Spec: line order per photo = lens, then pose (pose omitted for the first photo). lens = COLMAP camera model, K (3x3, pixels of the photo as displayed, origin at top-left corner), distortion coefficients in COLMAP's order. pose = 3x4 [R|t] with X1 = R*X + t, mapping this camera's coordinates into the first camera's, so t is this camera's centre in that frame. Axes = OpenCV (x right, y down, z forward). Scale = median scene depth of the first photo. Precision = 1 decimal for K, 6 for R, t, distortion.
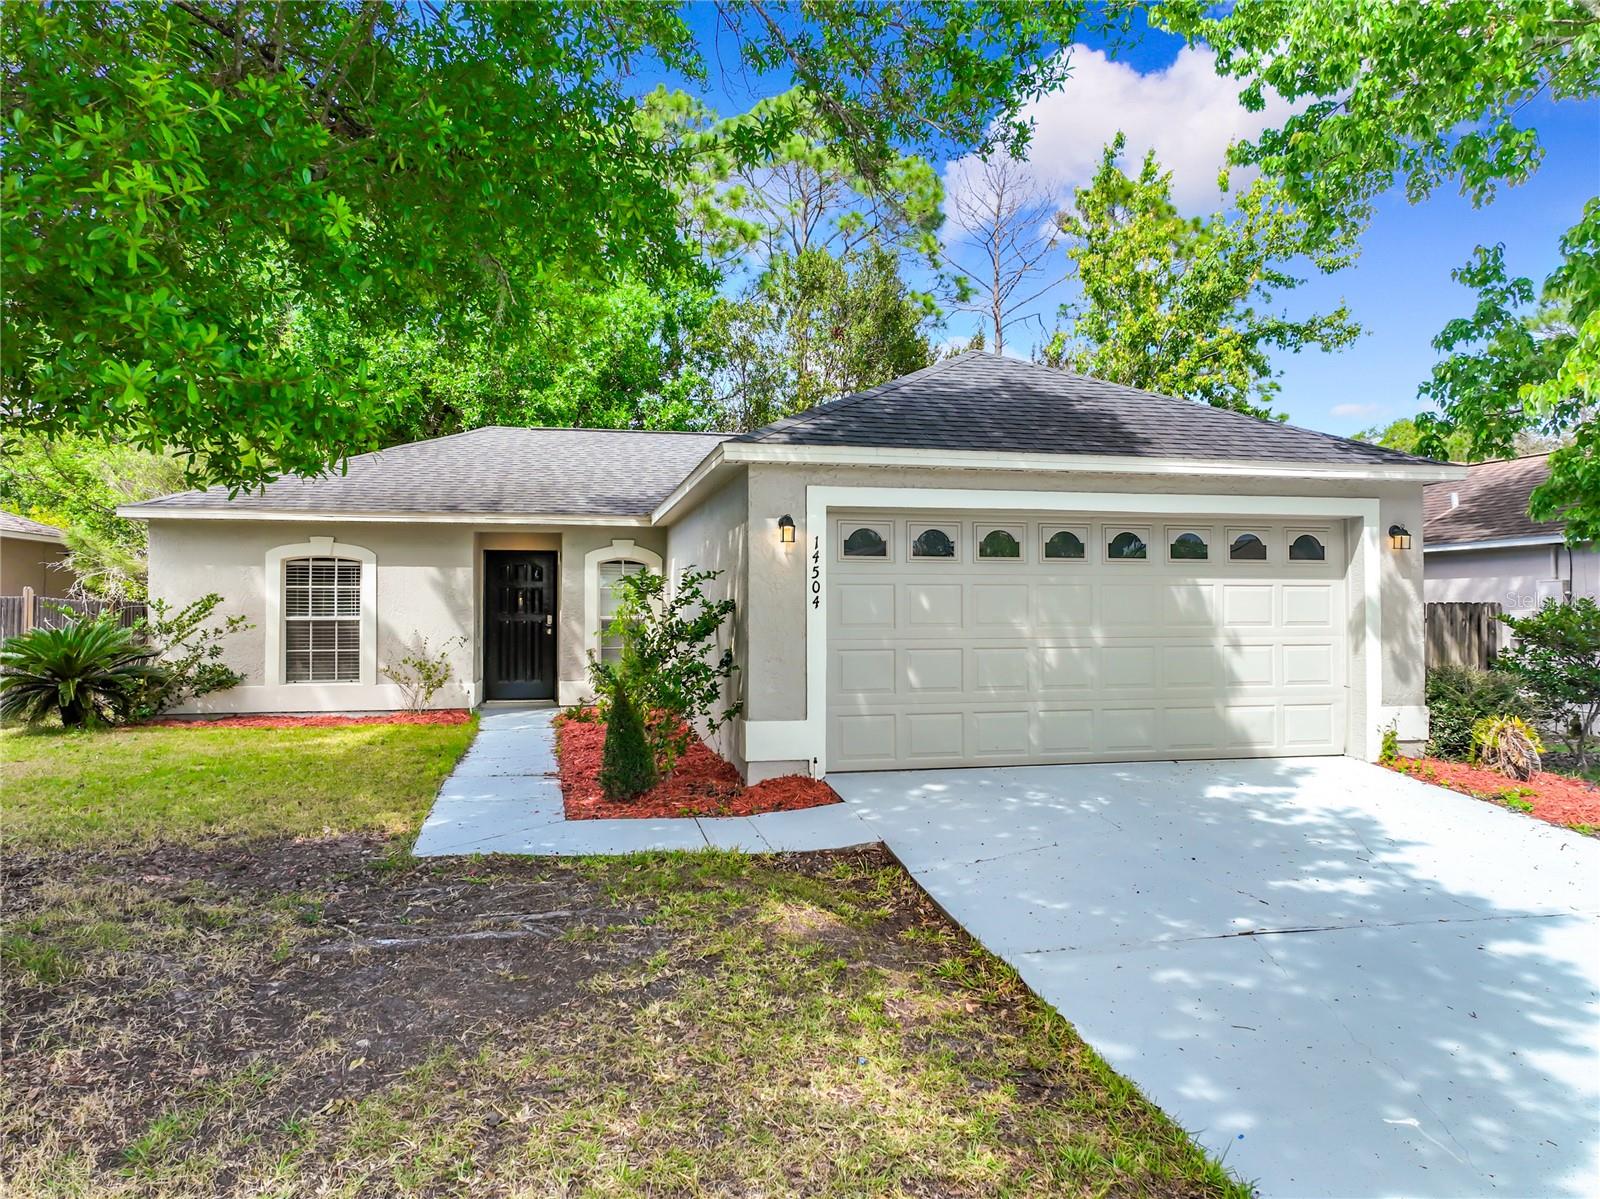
lens RADIAL K [[1086.0, 0, 800.0], [0, 1086.0, 599.5], [0, 0, 1]] dist [0.004511, 0.024748]
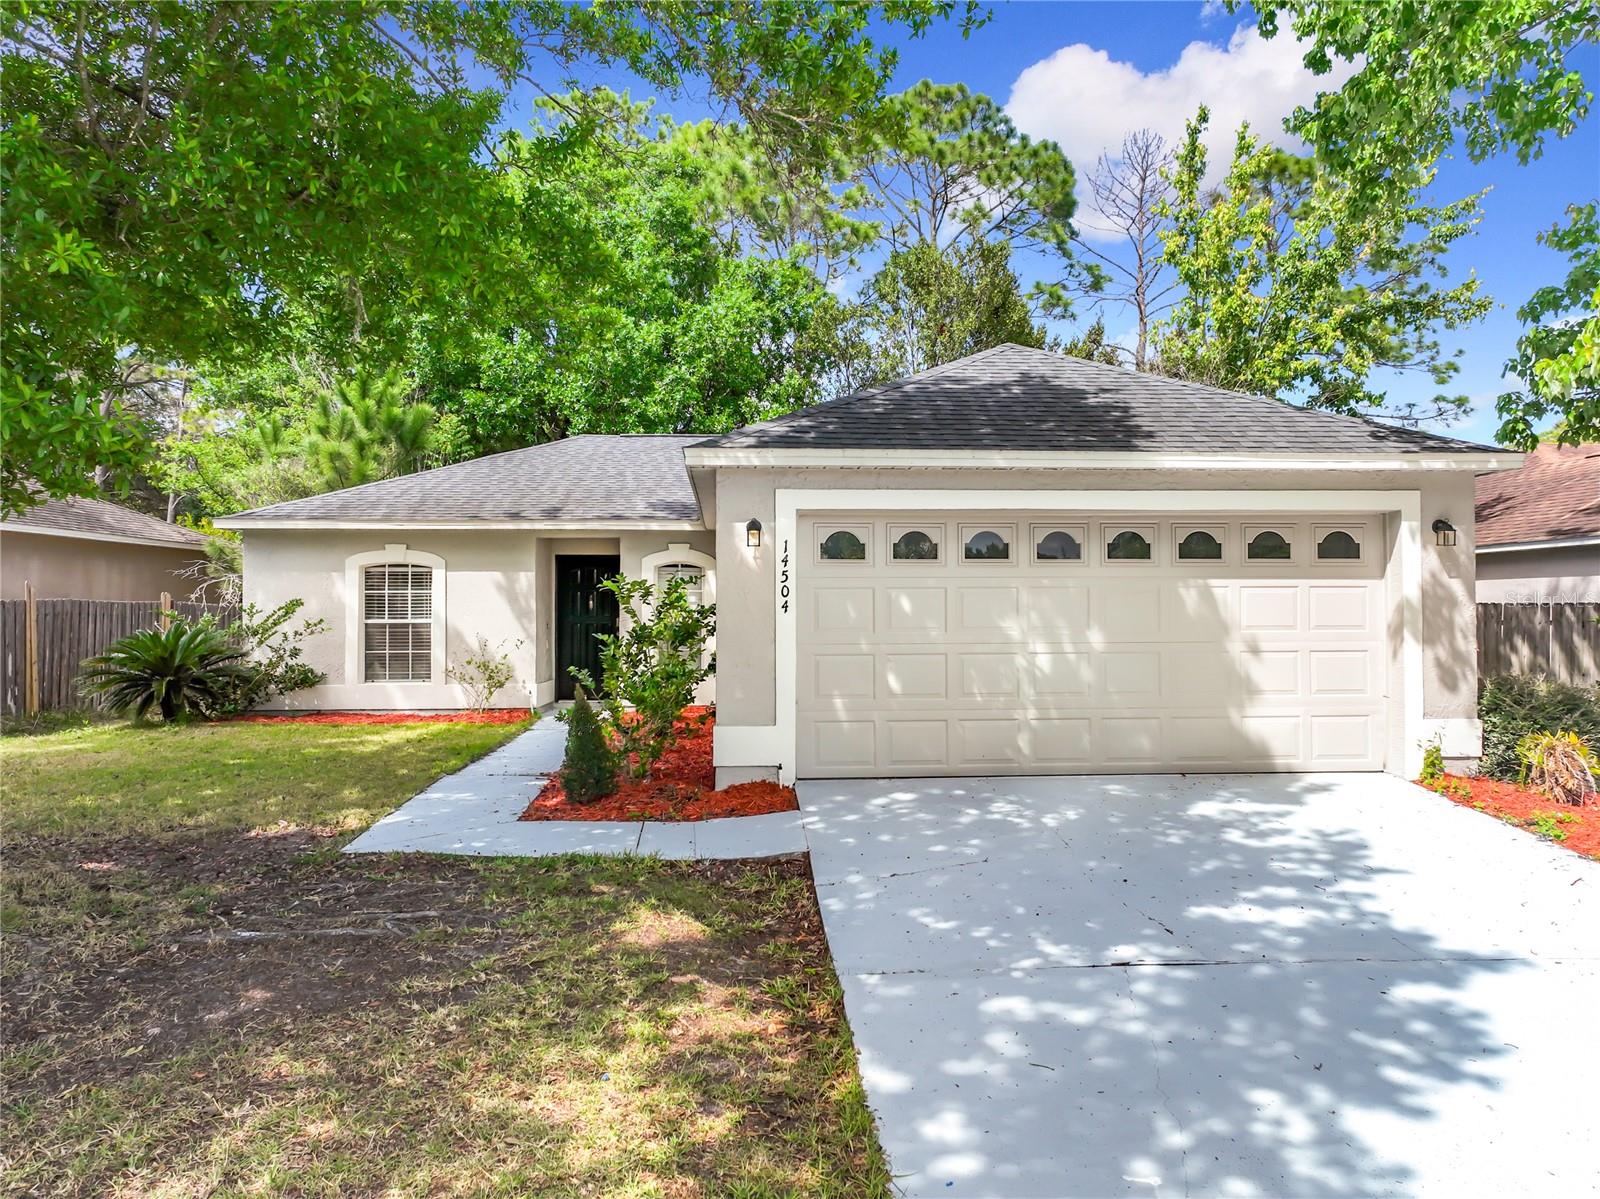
lens RADIAL K [[1085.7, 0, 758.4], [0, 1085.7, 599.4], [0, 0, 1]] dist [-0.001733, 0.028282]
pose [[0.988390, -0.003996, -0.151888, 0.130998], [0.003908, 0.999992, -0.000873, -0.003149], [0.151890, 0.000269, 0.988397, 0.017019]]
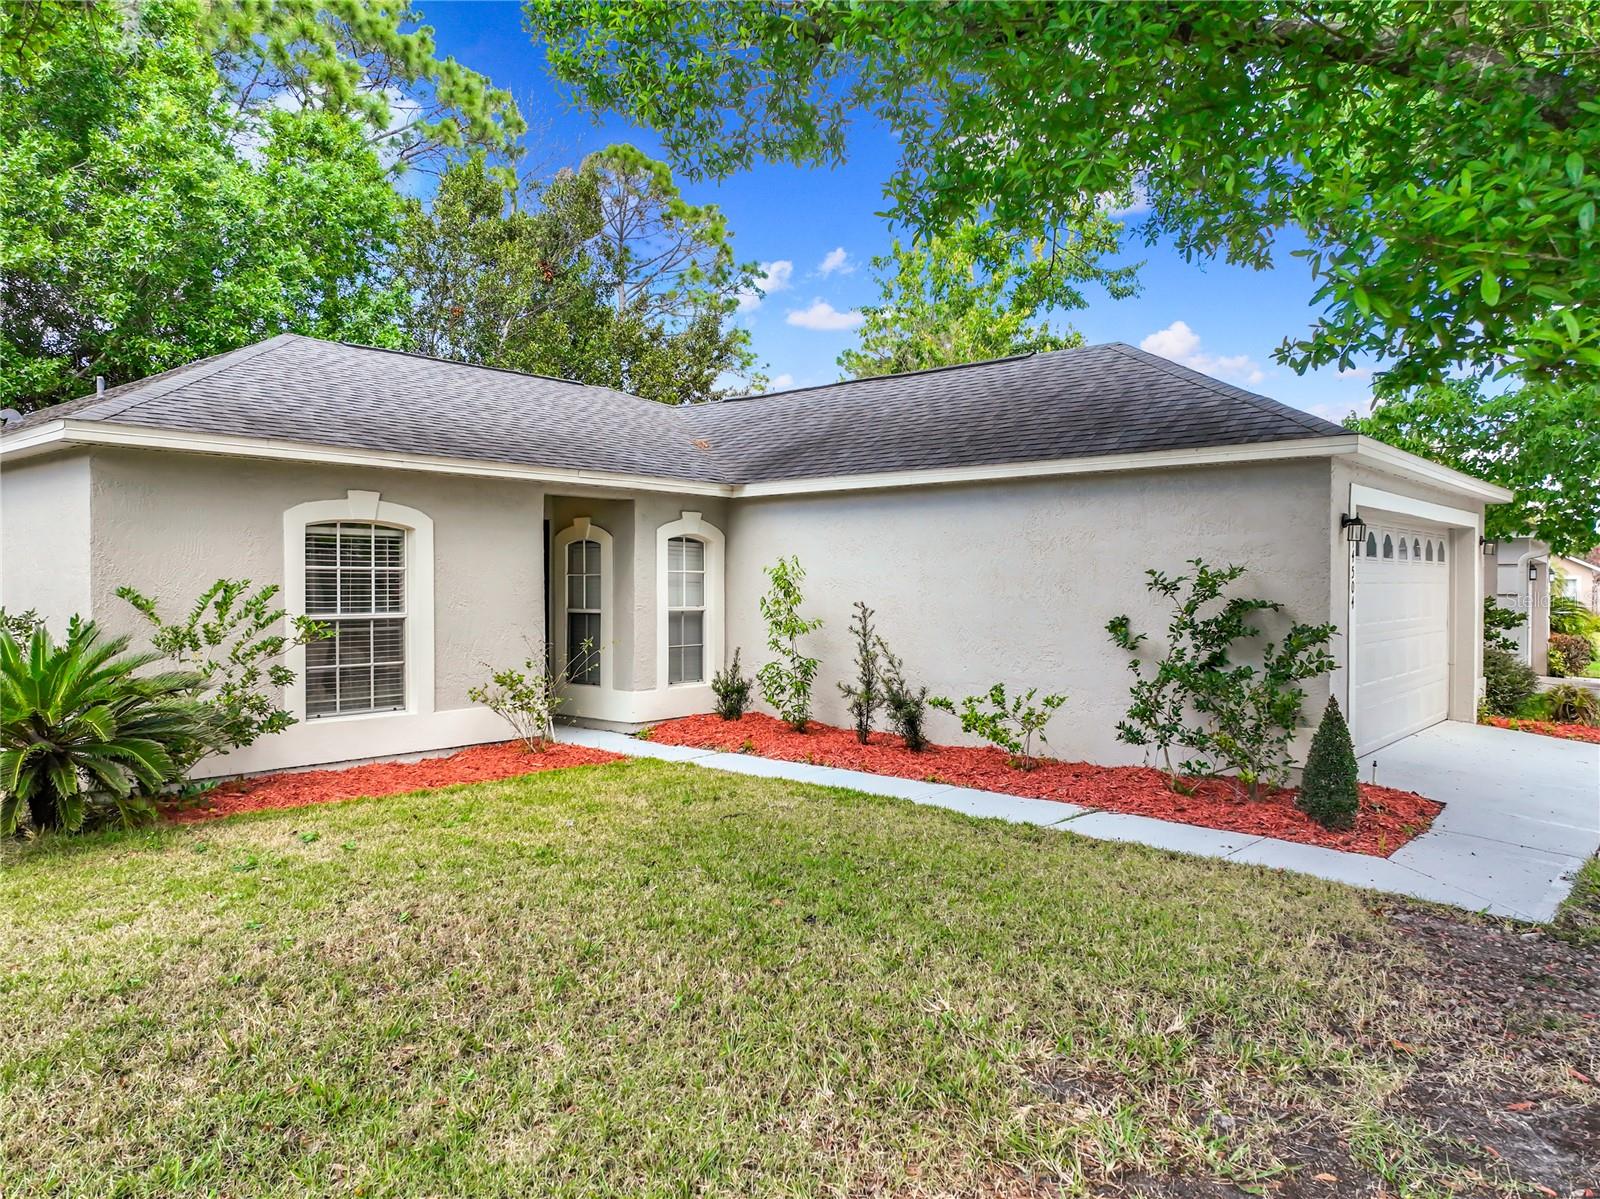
lens RADIAL K [[1086.0, 0, 800.0], [0, 1086.0, 599.5], [0, 0, 1]] dist [0.004511, 0.024748]
pose [[0.808455, -0.011746, 0.588441, -1.153850], [0.005910, 0.999912, 0.011839, 0.002438], [-0.588529, -0.006094, 0.808453, 0.602267]]
